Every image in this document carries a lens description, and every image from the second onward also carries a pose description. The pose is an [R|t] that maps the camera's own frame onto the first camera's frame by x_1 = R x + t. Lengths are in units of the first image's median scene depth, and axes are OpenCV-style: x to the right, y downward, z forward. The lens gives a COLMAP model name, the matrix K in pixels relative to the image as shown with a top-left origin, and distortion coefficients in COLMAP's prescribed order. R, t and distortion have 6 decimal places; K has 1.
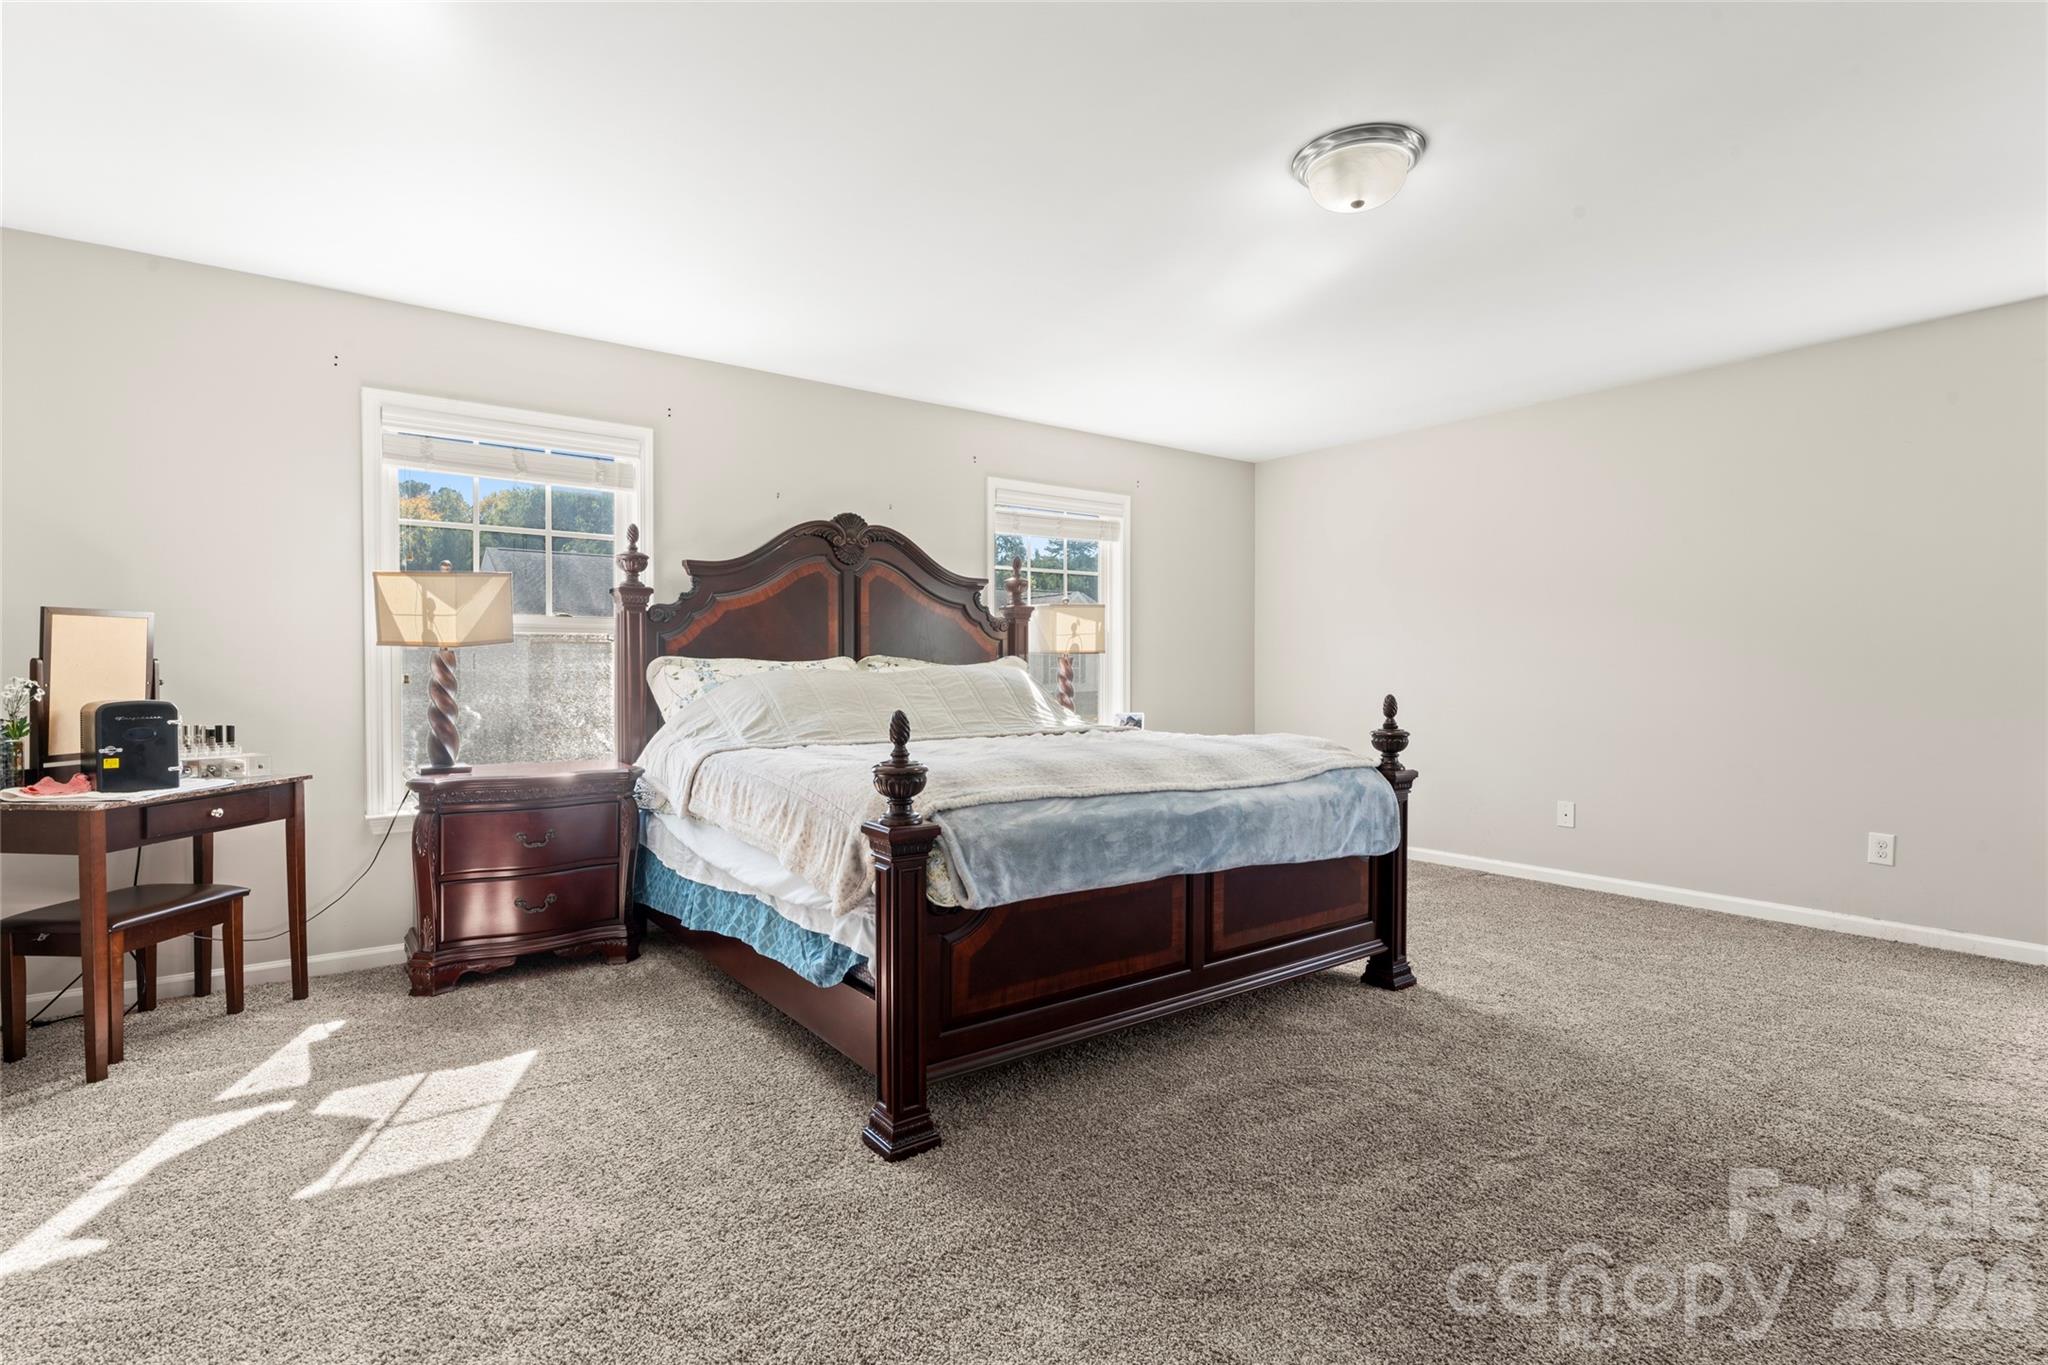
lens RADIAL K [[911.2, 0, 1024.0], [0, 911.2, 682.5], [0, 0, 1]] dist [-0.000949, -0.000103]
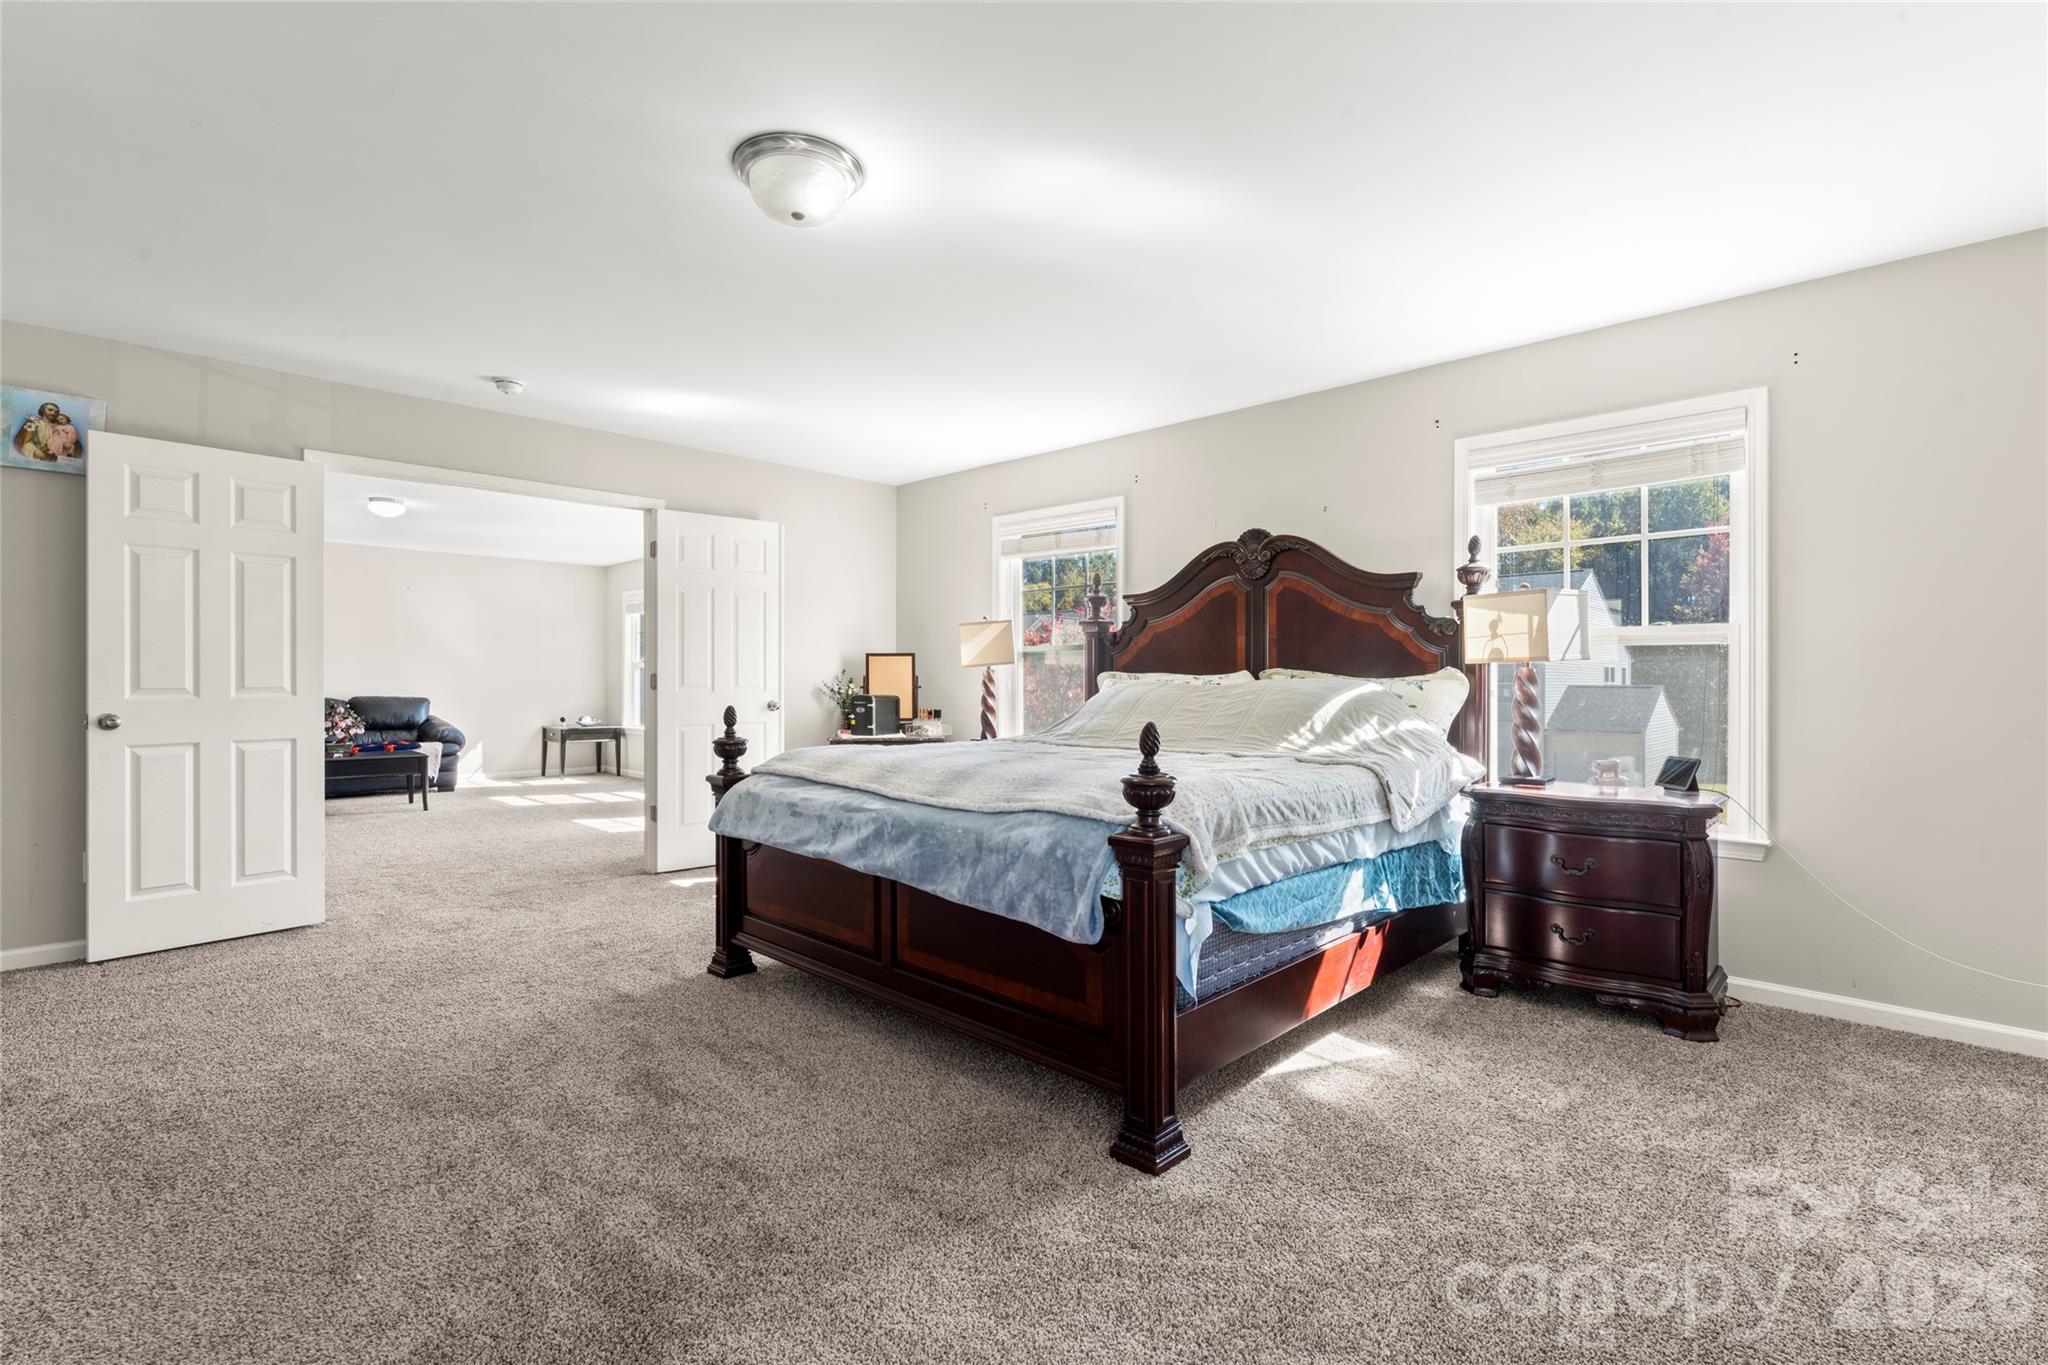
lens RADIAL K [[935.0, 0, 1024.0], [0, 935.0, 682.5], [0, 0, 1]] dist [0.000025, -0.000031]
pose [[0.190995, 0.002896, -0.981587, 0.847135], [-0.019910, 0.999801, -0.000925, -0.010900], [0.981389, 0.019720, 0.191014, 0.617587]]
